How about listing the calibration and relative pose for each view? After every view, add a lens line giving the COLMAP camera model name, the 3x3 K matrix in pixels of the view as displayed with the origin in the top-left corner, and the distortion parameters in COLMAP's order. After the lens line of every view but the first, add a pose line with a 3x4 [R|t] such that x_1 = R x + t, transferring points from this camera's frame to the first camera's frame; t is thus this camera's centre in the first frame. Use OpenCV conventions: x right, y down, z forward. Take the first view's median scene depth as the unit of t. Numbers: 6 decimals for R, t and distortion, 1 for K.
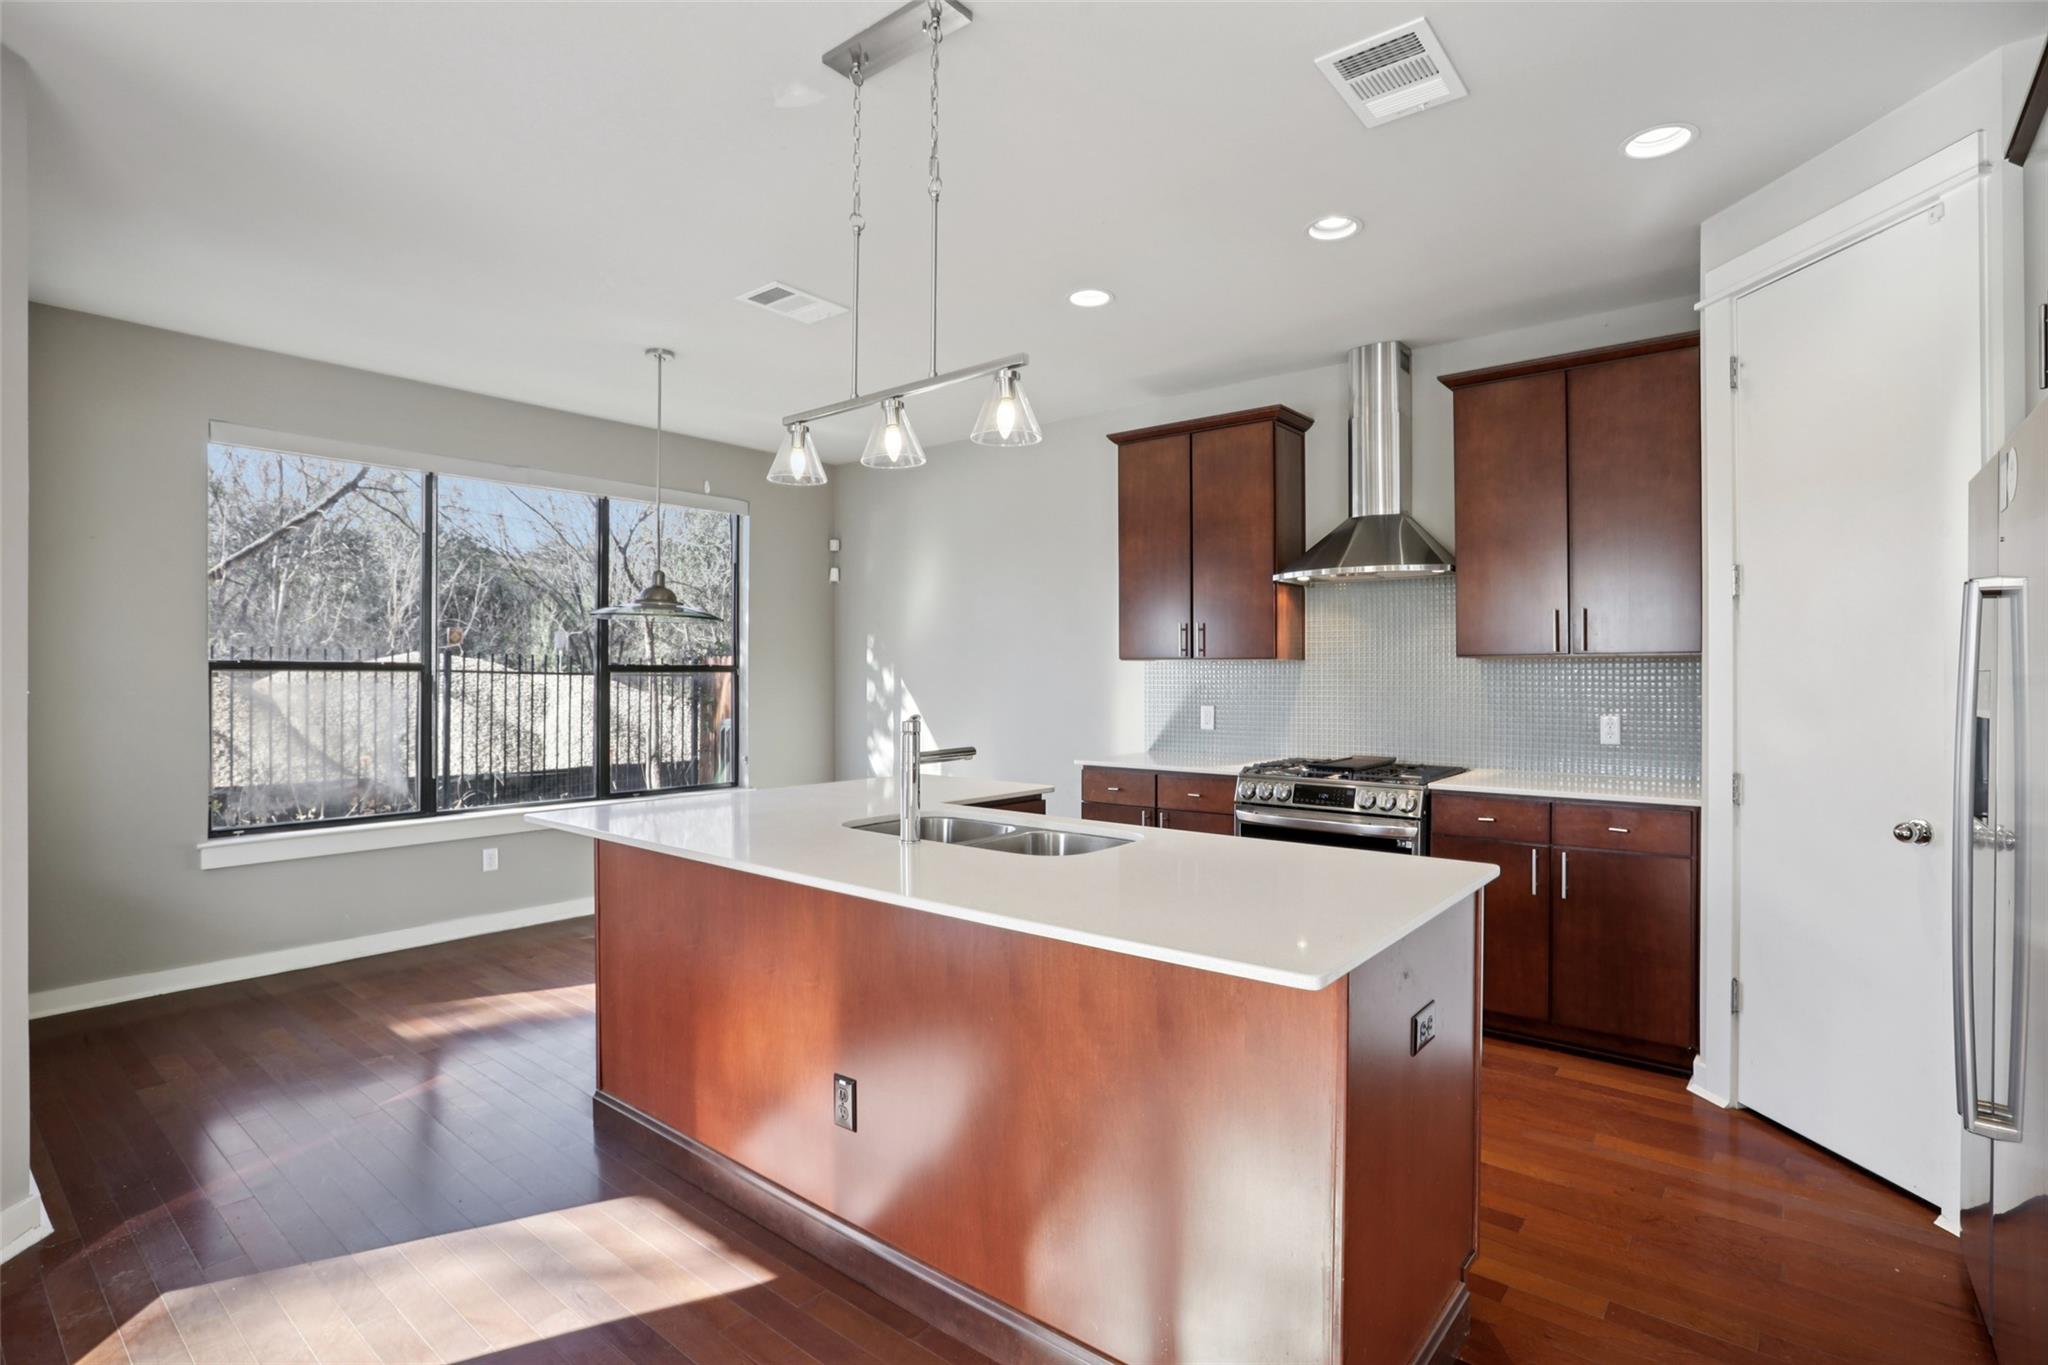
lens RADIAL K [[978.9, 0, 1034.5], [0, 978.9, 672.6], [0, 0, 1]] dist [-0.033410, 0.002071]
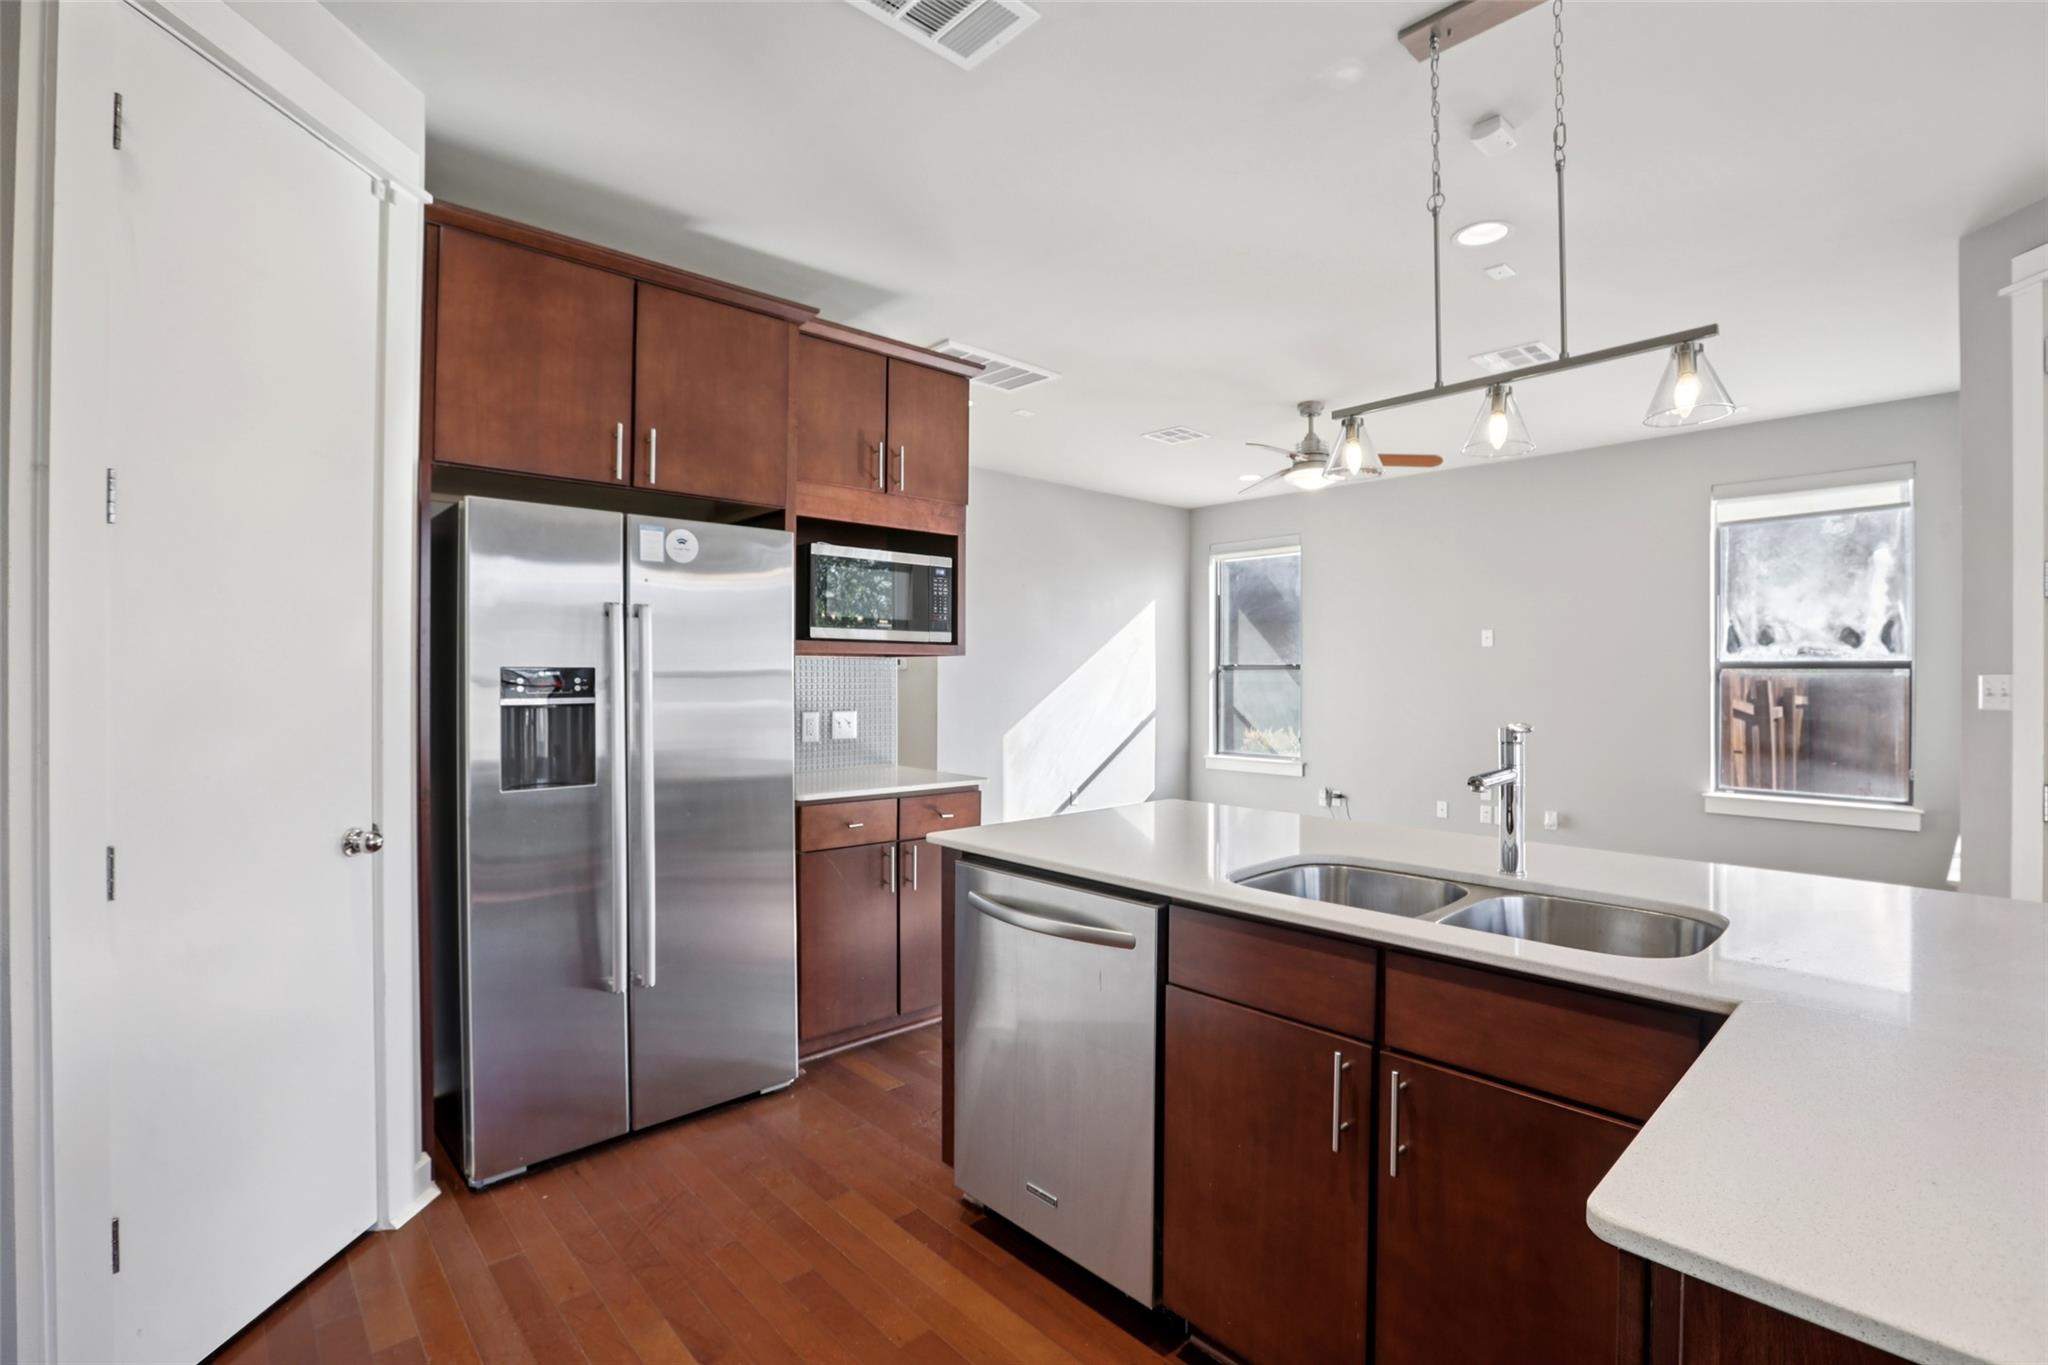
lens RADIAL K [[932.1, 0, 1035.3], [0, 932.1, 673.2], [0, 0, 1]] dist [-0.039623, 0.007880]
pose [[-0.990684, -0.004705, 0.136102, 0.081120], [-0.005294, 0.999978, -0.003963, 0.001448], [-0.136080, -0.004647, -0.990687, 0.870569]]
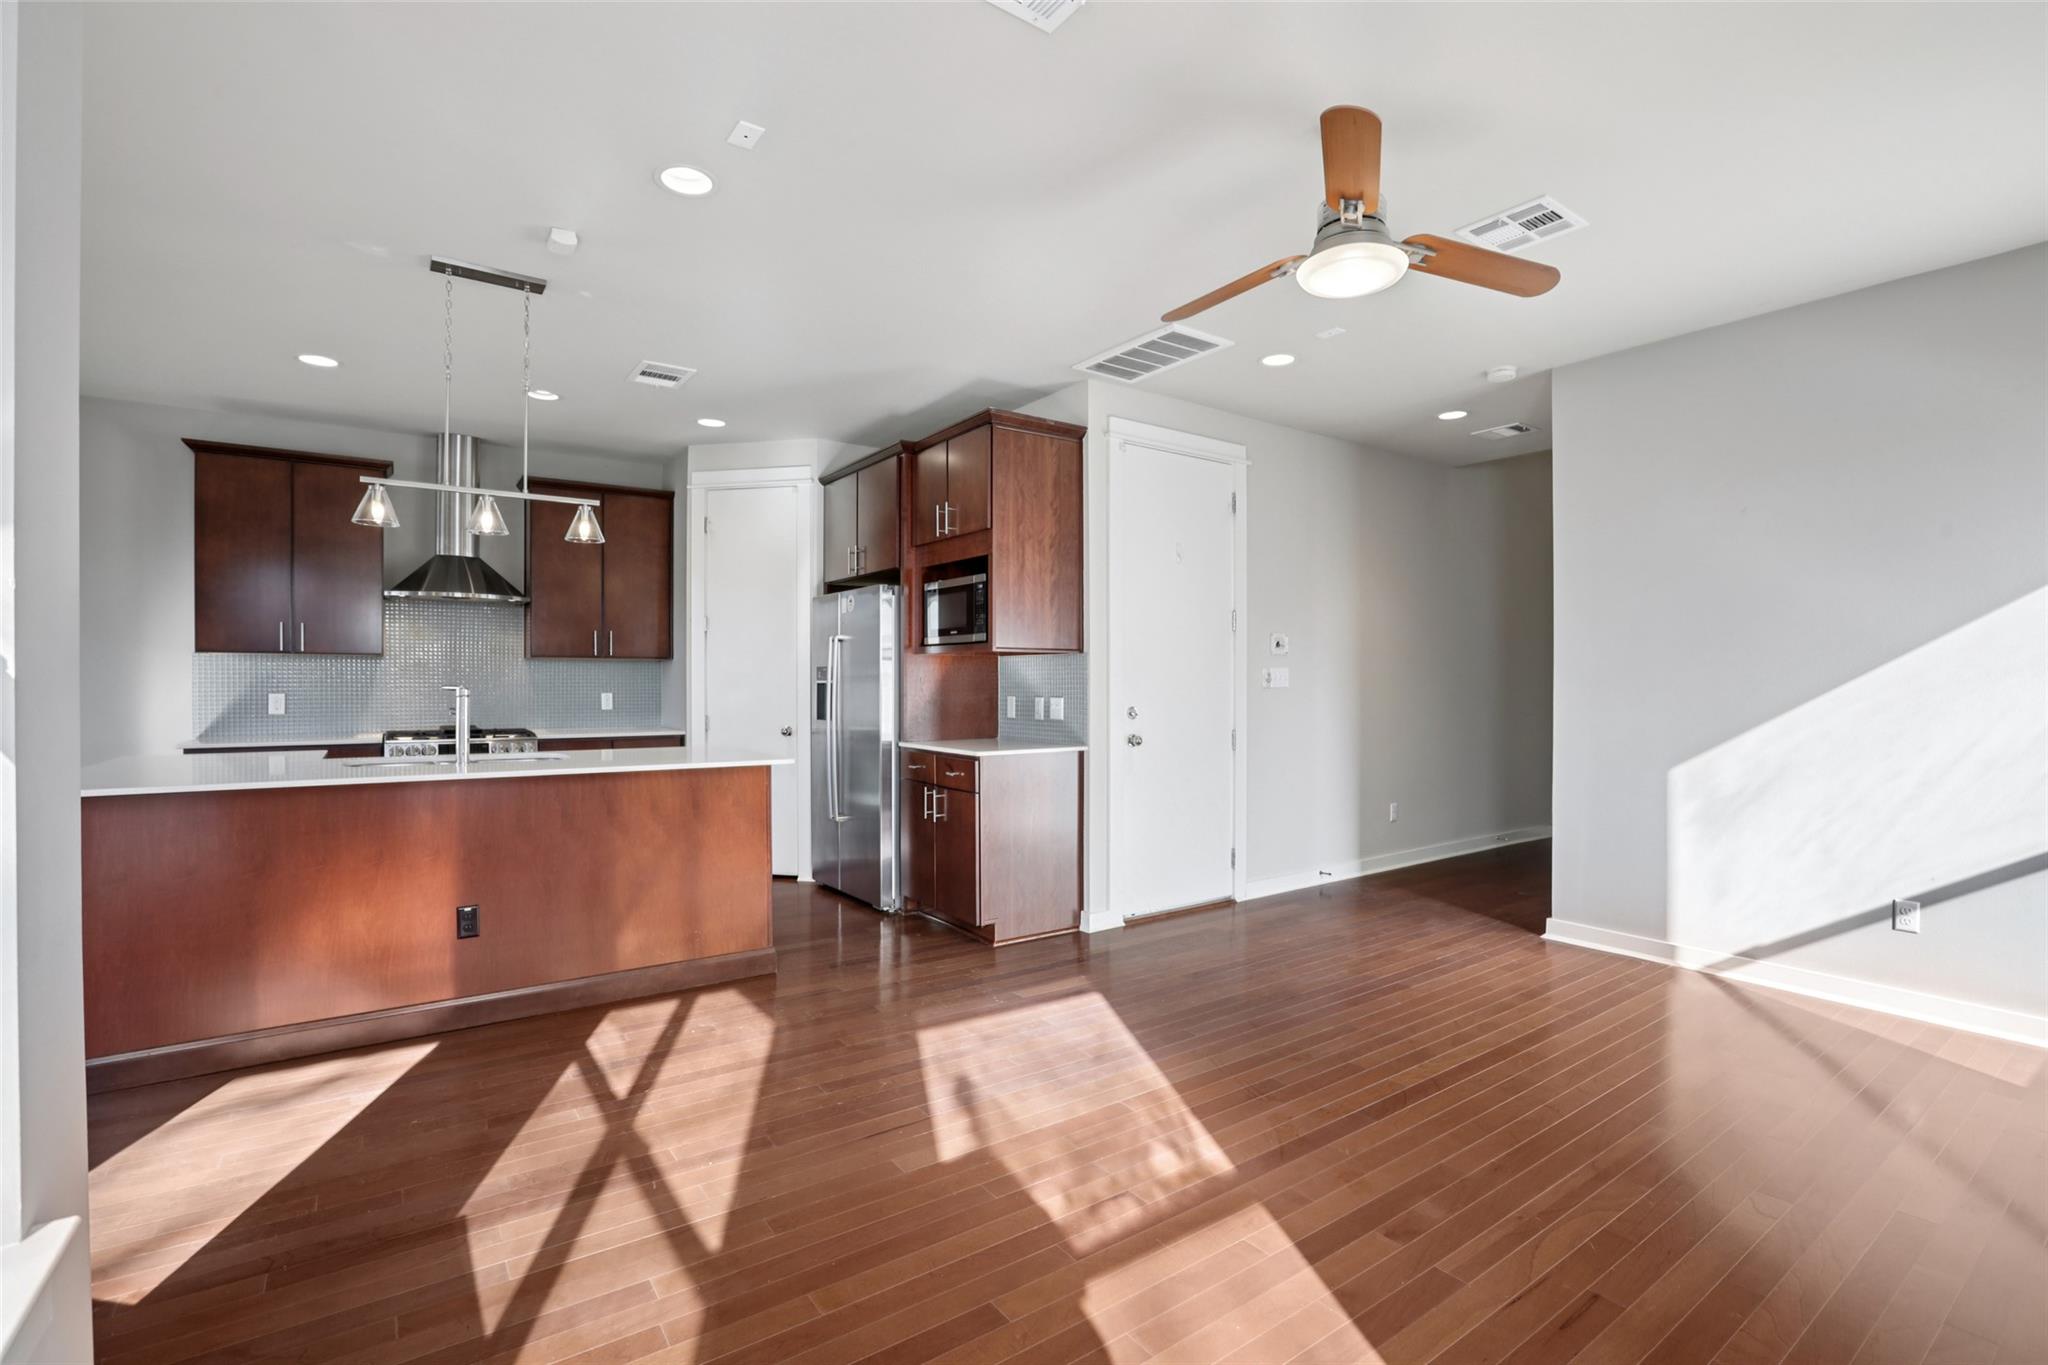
lens RADIAL K [[932.1, 0, 1025.2], [0, 932.1, 689.2], [0, 0, 1]] dist [-0.039623, 0.007880]
pose [[0.270445, -0.006049, 0.962717, -0.628373], [-0.005851, 0.999951, 0.007927, 0.014877], [-0.962718, -0.007777, 0.270396, -0.137952]]
